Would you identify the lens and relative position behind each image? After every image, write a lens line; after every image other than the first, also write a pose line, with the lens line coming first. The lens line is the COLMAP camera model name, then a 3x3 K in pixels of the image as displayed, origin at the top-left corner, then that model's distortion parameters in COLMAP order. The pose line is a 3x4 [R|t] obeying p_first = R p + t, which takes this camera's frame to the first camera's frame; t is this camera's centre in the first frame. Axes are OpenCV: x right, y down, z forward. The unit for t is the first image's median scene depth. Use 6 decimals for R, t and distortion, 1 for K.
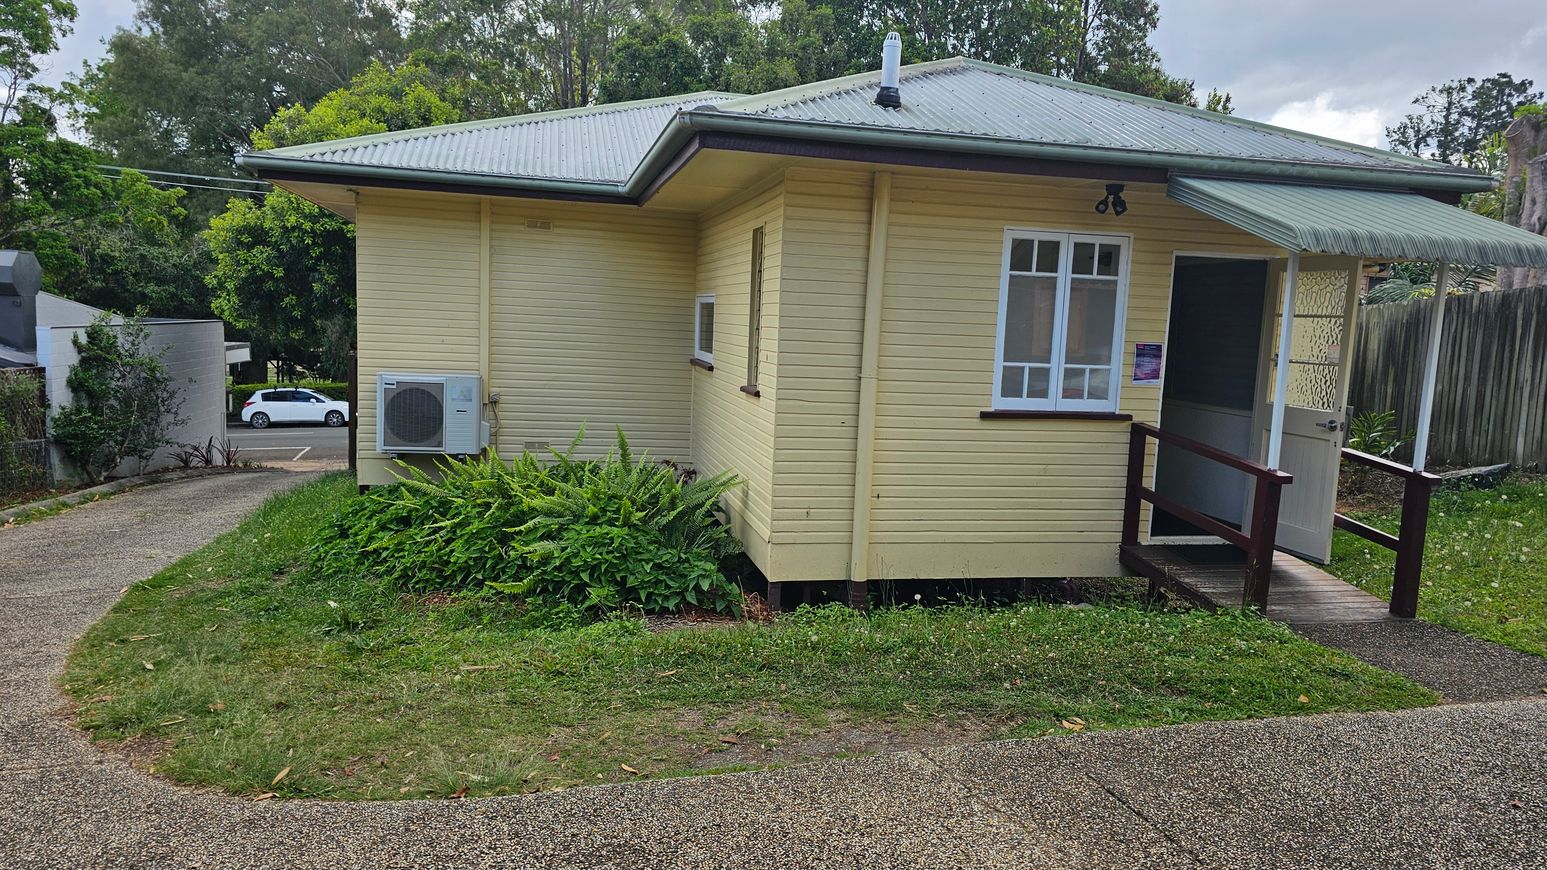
lens RADIAL K [[1066.7, 0, 773.5], [0, 1066.7, 435.0], [0, 0, 1]] dist [0.029403, 0.003422]
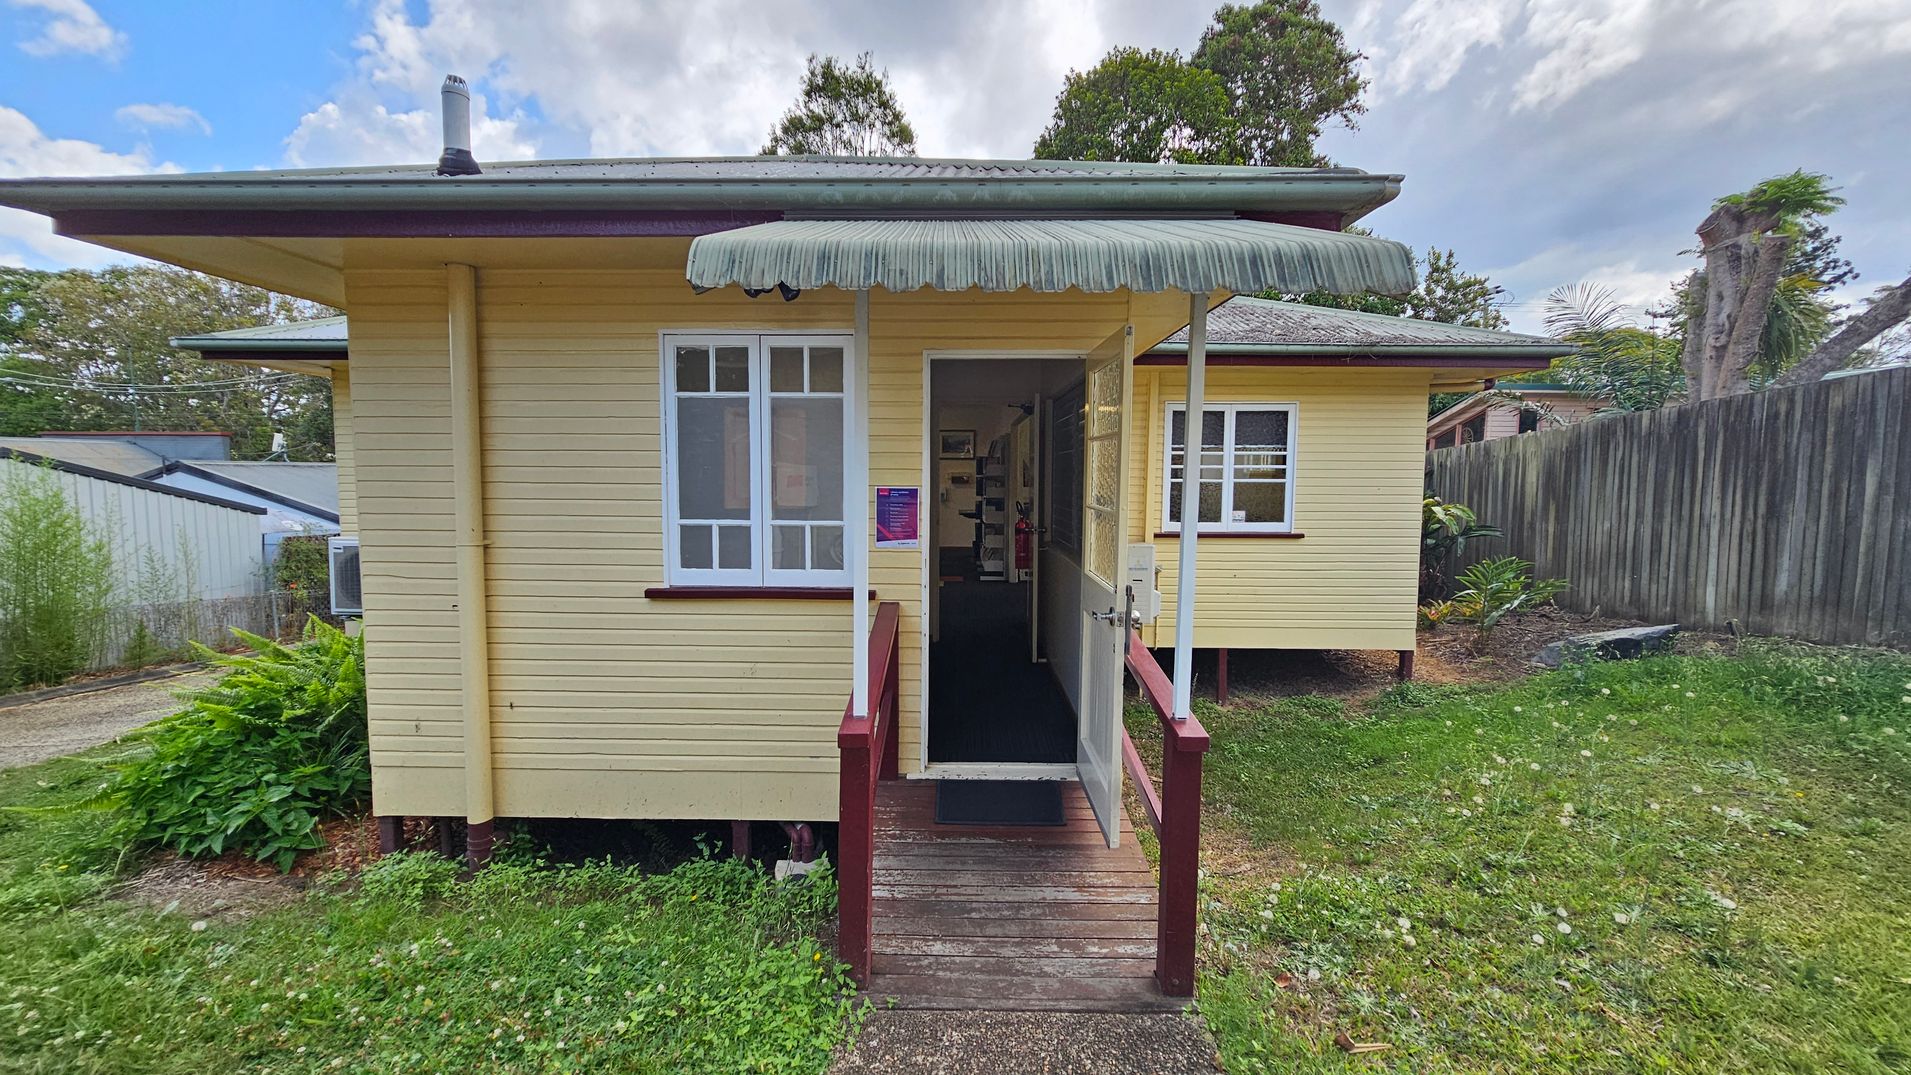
lens RADIAL K [[784.5, 0, 947.0], [0, 784.5, 534.0], [0, 0, 1]] dist [-0.000061, -0.000653]
pose [[0.968185, -0.018859, -0.249524, 0.499620], [0.009751, 0.999242, -0.037689, -0.035470], [0.250045, 0.034056, 0.967635, 0.514558]]
